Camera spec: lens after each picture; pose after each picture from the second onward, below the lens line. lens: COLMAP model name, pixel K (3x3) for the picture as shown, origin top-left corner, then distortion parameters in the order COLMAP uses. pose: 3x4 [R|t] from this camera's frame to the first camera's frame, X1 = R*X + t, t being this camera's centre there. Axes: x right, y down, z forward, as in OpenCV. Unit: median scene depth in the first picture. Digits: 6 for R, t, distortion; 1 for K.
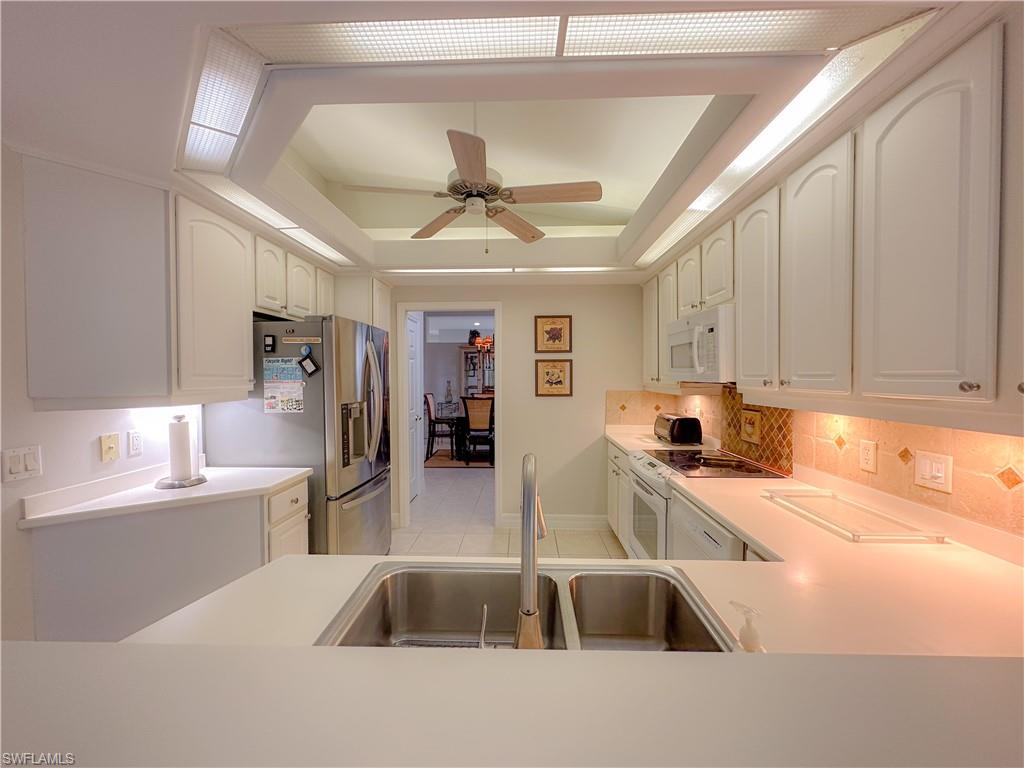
lens RADIAL K [[408.8, 0, 513.0], [0, 408.8, 382.3], [0, 0, 1]] dist [-0.002578, 0.000975]
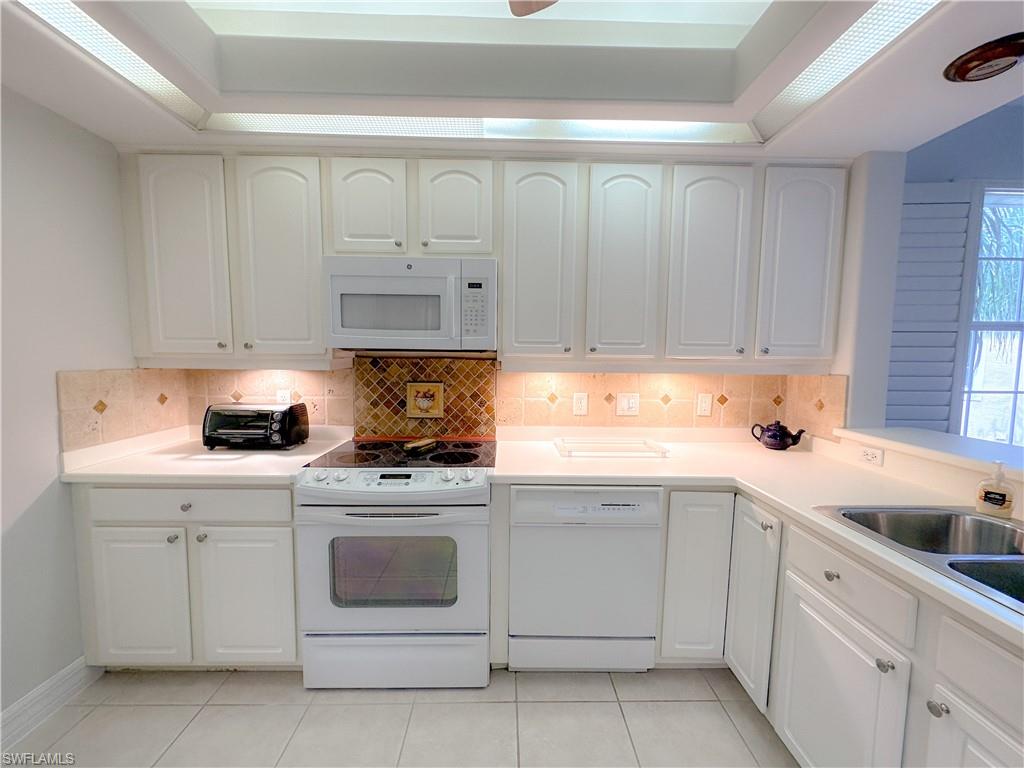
lens RADIAL K [[408.8, 0, 513.0], [0, 408.8, 384.7], [0, 0, 1]] dist [-0.002578, 0.000975]
pose [[-0.046610, -0.076065, 0.996013, -0.286162], [0.004884, 0.997067, 0.076374, 0.006984], [-0.998901, 0.008424, -0.046102, 0.785483]]
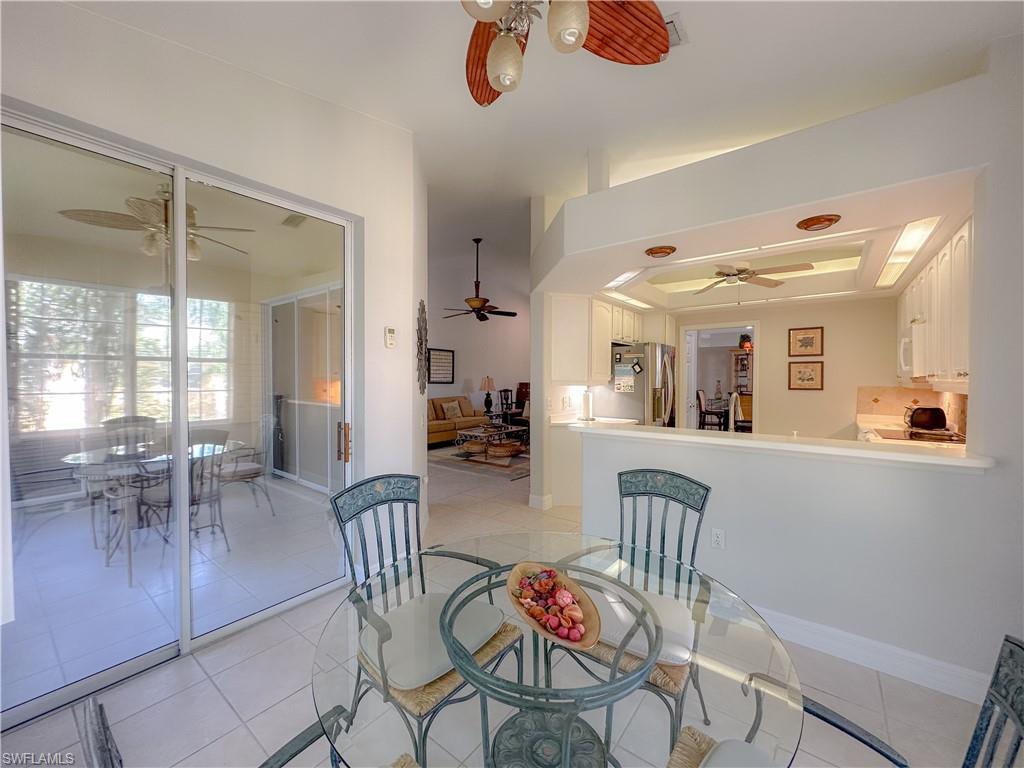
lens RADIAL K [[408.8, 0, 512.3], [0, 408.8, 383.4], [0, 0, 1]] dist [-0.002578, 0.000975]
pose [[0.808375, 0.011679, -0.588553, 0.155644], [-0.012105, 0.999922, 0.003216, 0.029666], [0.588544, 0.004525, 0.808453, -0.840363]]
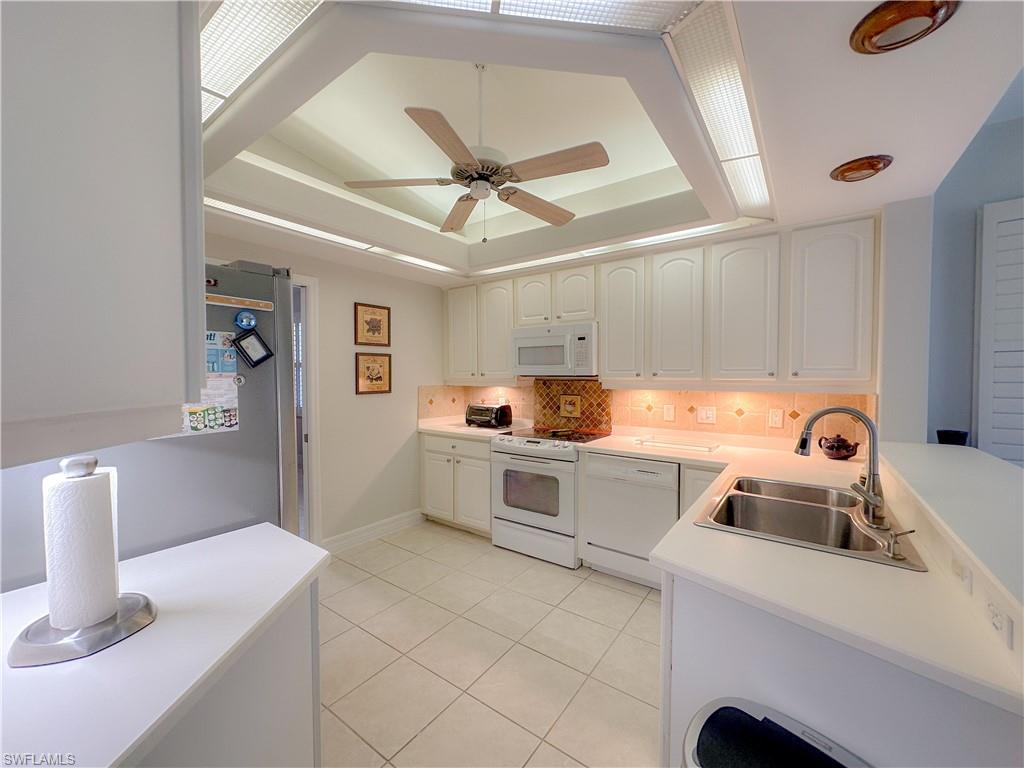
lens RADIAL K [[408.8, 0, 512.8], [0, 408.8, 383.0], [0, 0, 1]] dist [-0.002578, 0.000975]
pose [[0.563455, -0.016920, 0.825974, -0.675310], [0.013170, 0.999847, 0.011497, 0.006128], [-0.826042, 0.004399, 0.563592, 0.323680]]
